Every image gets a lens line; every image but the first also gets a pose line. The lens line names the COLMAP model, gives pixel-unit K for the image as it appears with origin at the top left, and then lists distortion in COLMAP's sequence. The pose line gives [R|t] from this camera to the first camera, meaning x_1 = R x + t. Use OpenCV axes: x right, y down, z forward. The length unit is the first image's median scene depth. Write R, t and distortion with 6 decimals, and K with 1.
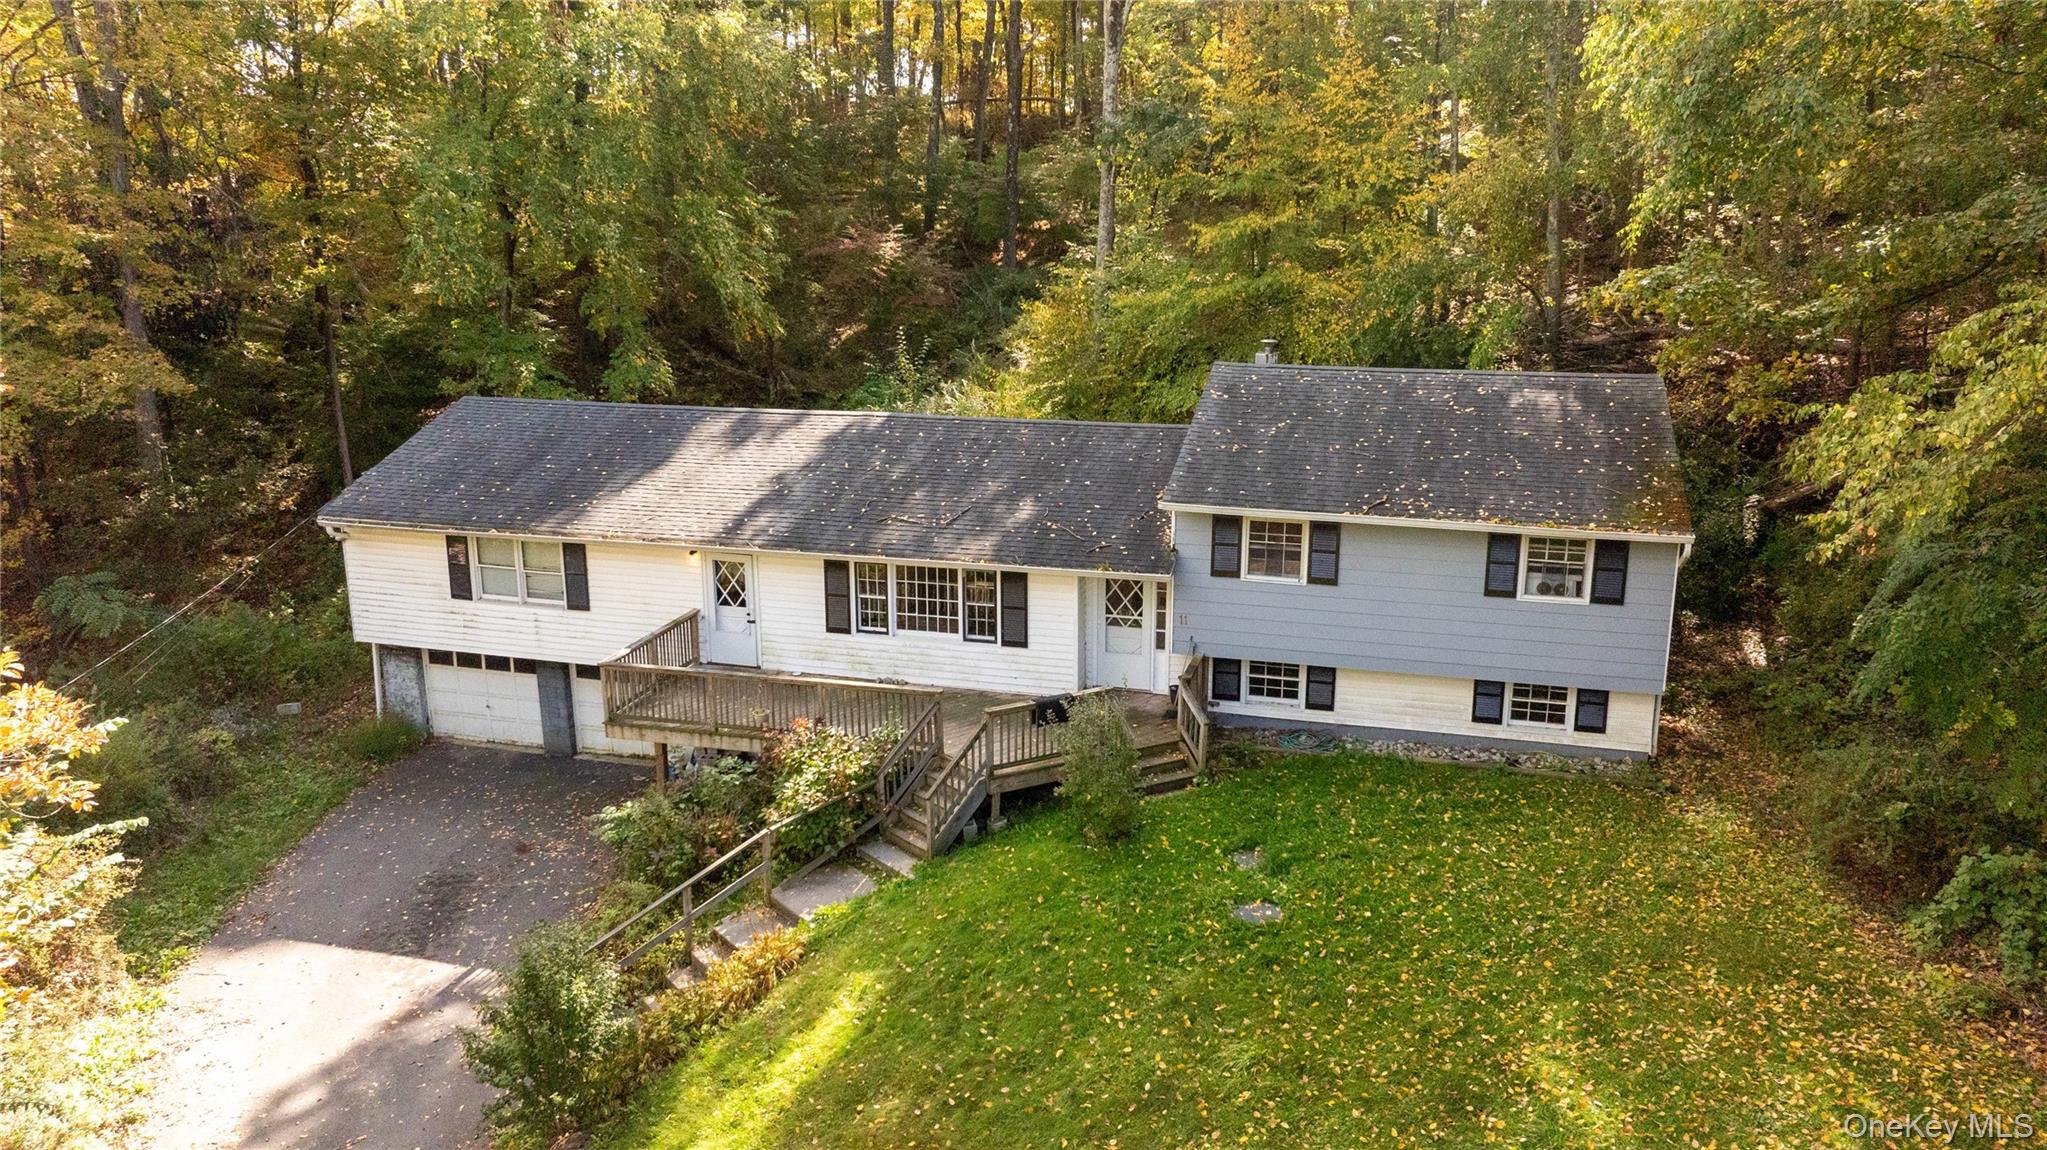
lens RADIAL K [[1441.4, 0, 1023.9], [0, 1441.4, 567.4], [0, 0, 1]] dist [-0.024406, 0.006795]
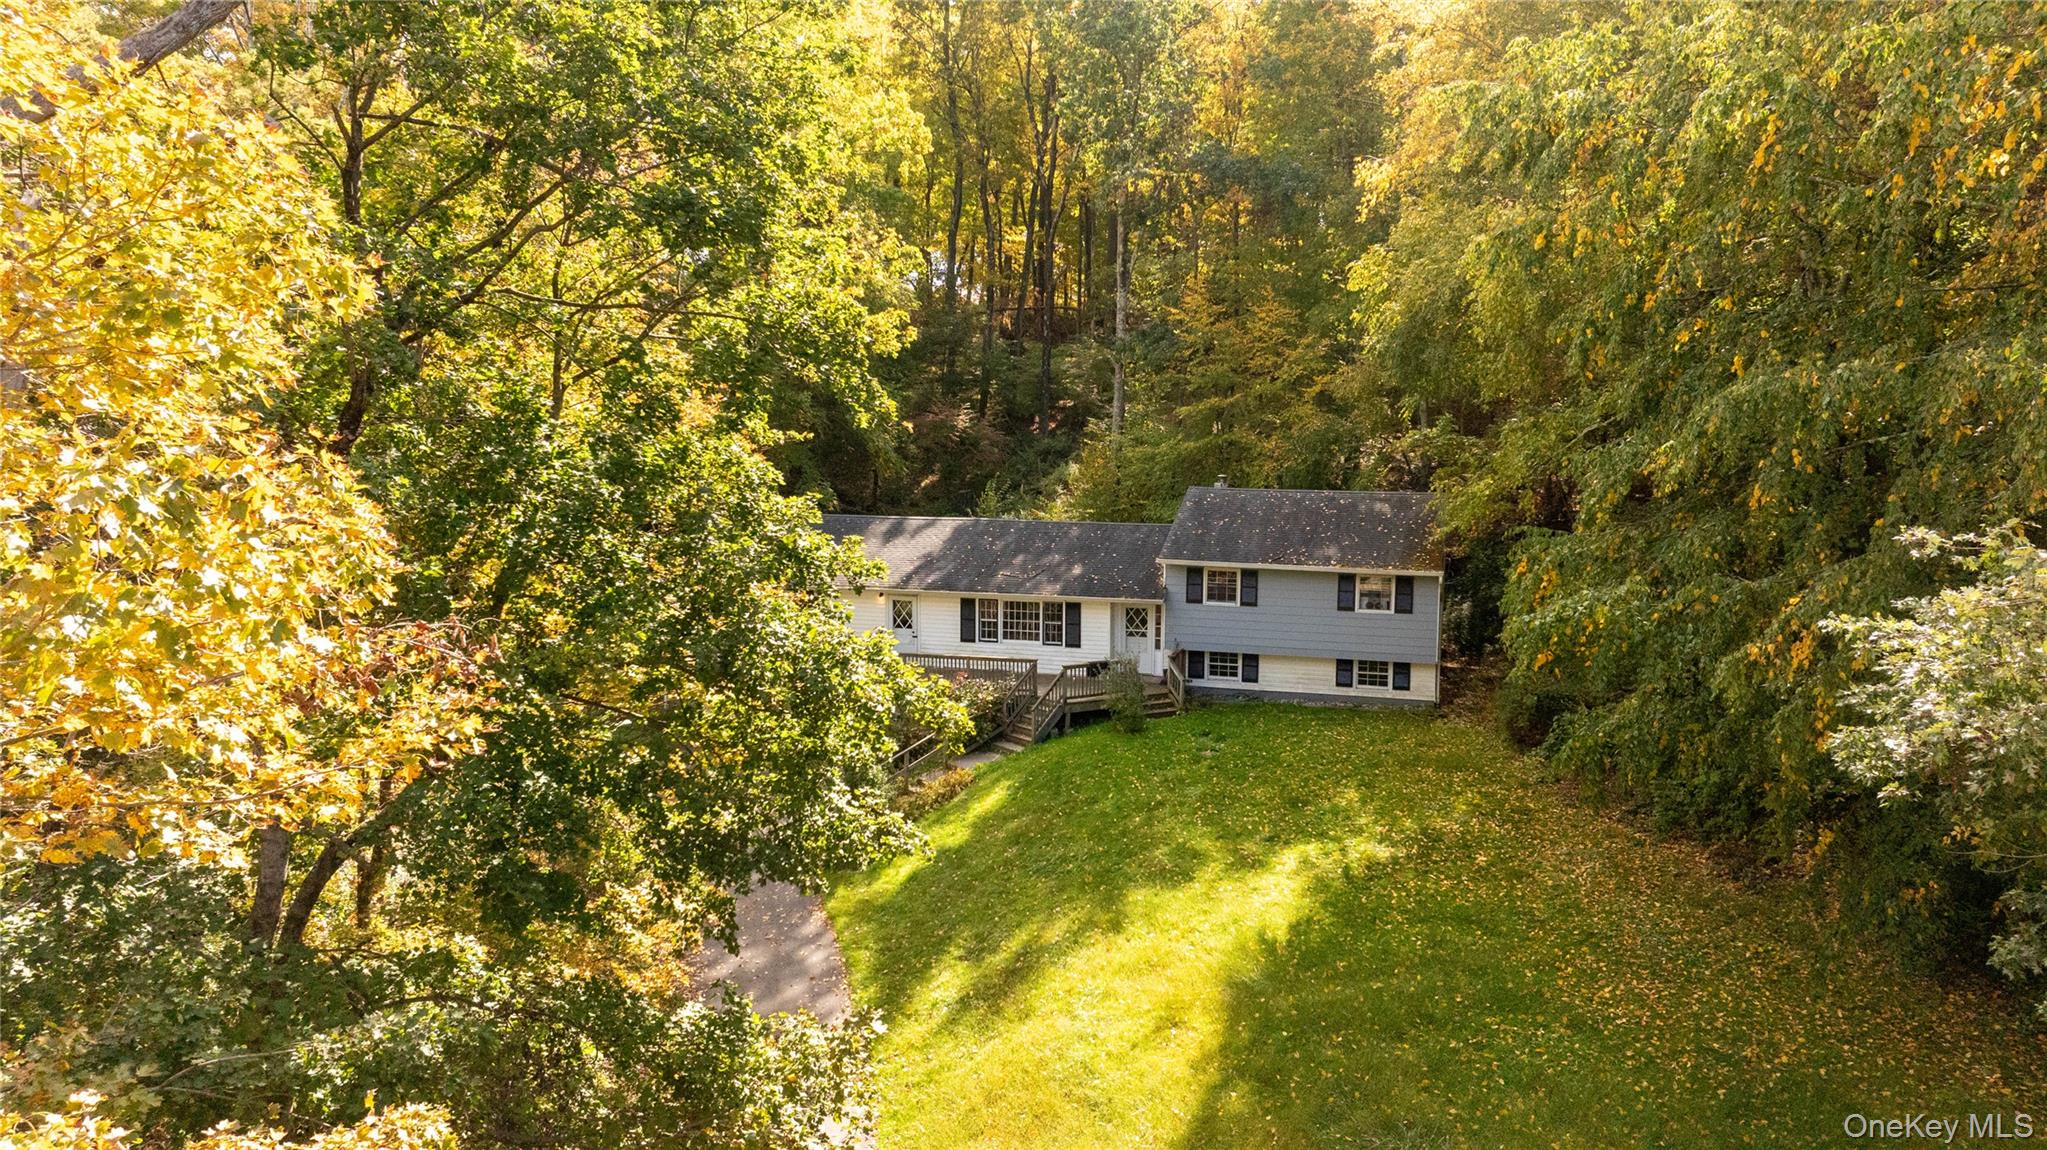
lens RADIAL K [[1441.4, 0, 1019.4], [0, 1441.4, 567.3], [0, 0, 1]] dist [-0.024406, 0.006795]
pose [[0.999986, 0.005068, -0.001376, -0.069350], [-0.005194, 0.993118, -0.117001, 0.164136], [0.000774, 0.117007, 0.993131, -0.727968]]
